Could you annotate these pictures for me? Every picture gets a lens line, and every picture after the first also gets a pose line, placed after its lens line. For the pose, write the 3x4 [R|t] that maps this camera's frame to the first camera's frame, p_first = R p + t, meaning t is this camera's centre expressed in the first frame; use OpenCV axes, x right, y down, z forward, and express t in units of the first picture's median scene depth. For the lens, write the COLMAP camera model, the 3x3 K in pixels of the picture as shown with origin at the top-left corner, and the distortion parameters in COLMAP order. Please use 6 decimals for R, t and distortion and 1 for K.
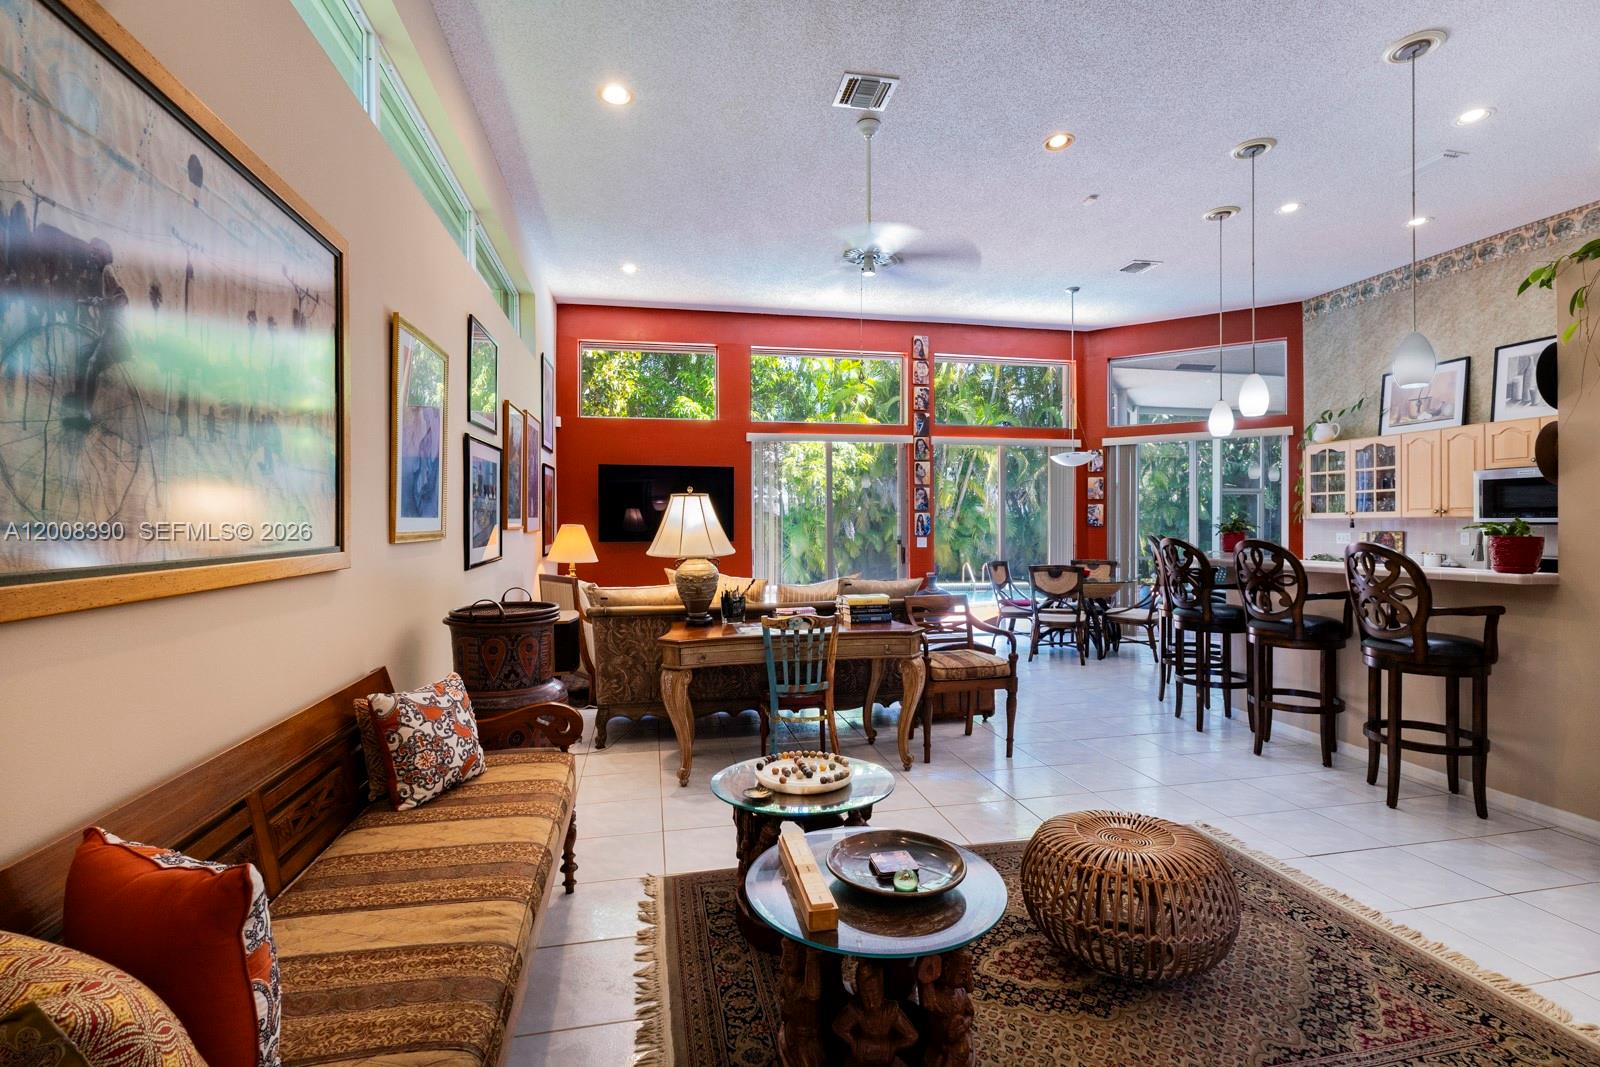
lens RADIAL K [[765.1, 0, 821.5], [0, 765.1, 530.2], [0, 0, 1]] dist [-0.010876, -0.002083]
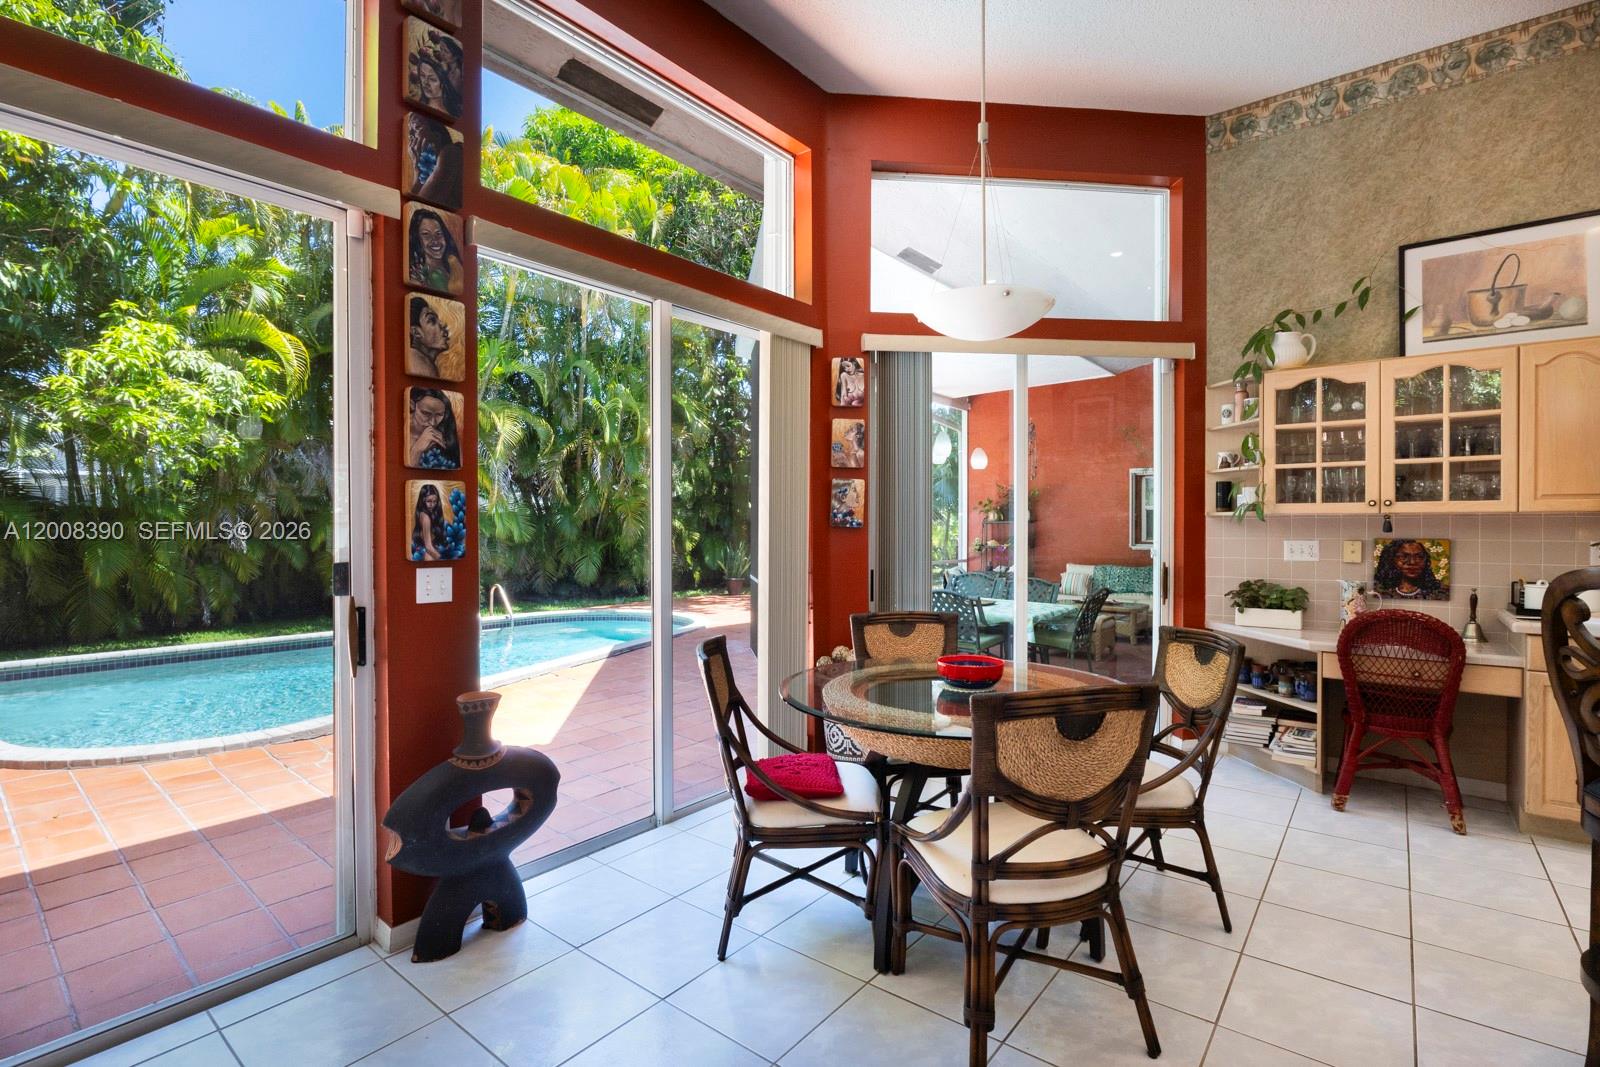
lens RADIAL K [[765.1, 0, 817.4], [0, 765.1, 533.9], [0, 0, 1]] dist [-0.010876, -0.002083]
pose [[0.788570, -0.004549, 0.614929, 0.084554], [0.001549, 0.999984, 0.005411, -0.005070], [-0.614943, -0.003314, 0.788564, 0.835792]]
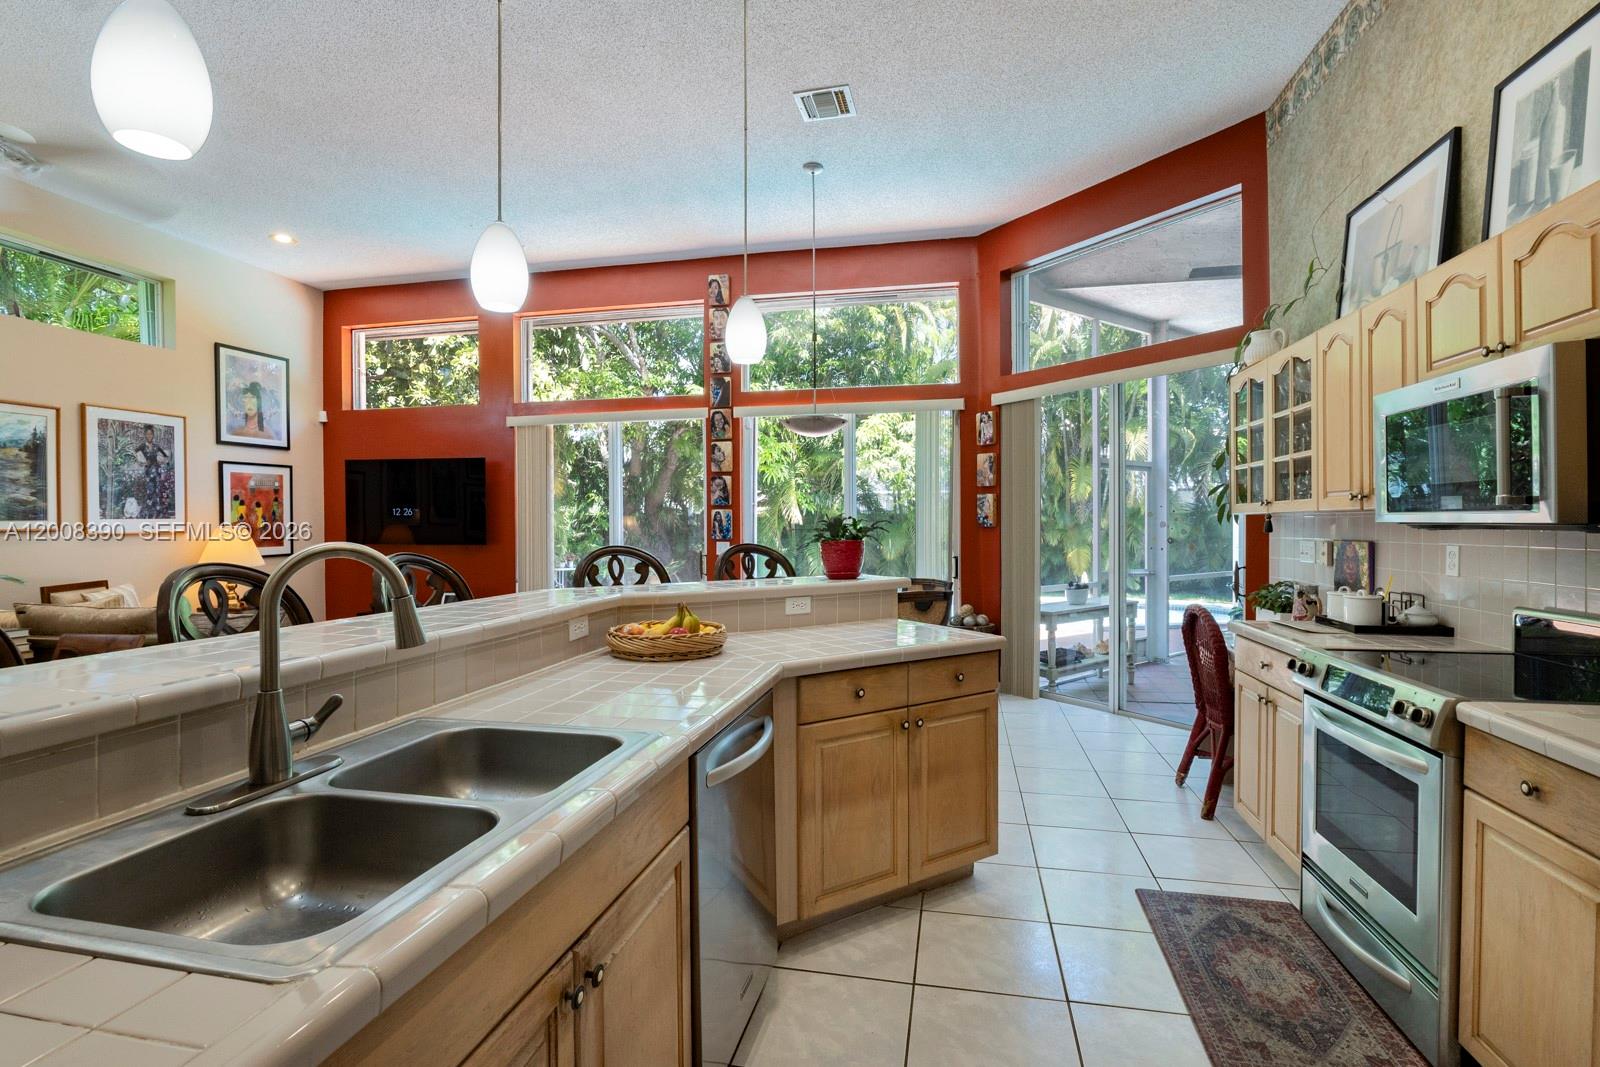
lens RADIAL K [[765.1, 0, 809.6], [0, 765.1, 536.6], [0, 0, 1]] dist [-0.010876, -0.002083]
pose [[0.911680, 0.004980, -0.410870, 0.629121], [-0.000353, 0.999936, 0.011336, -0.005115], [0.410900, -0.010190, 0.911624, 0.416045]]
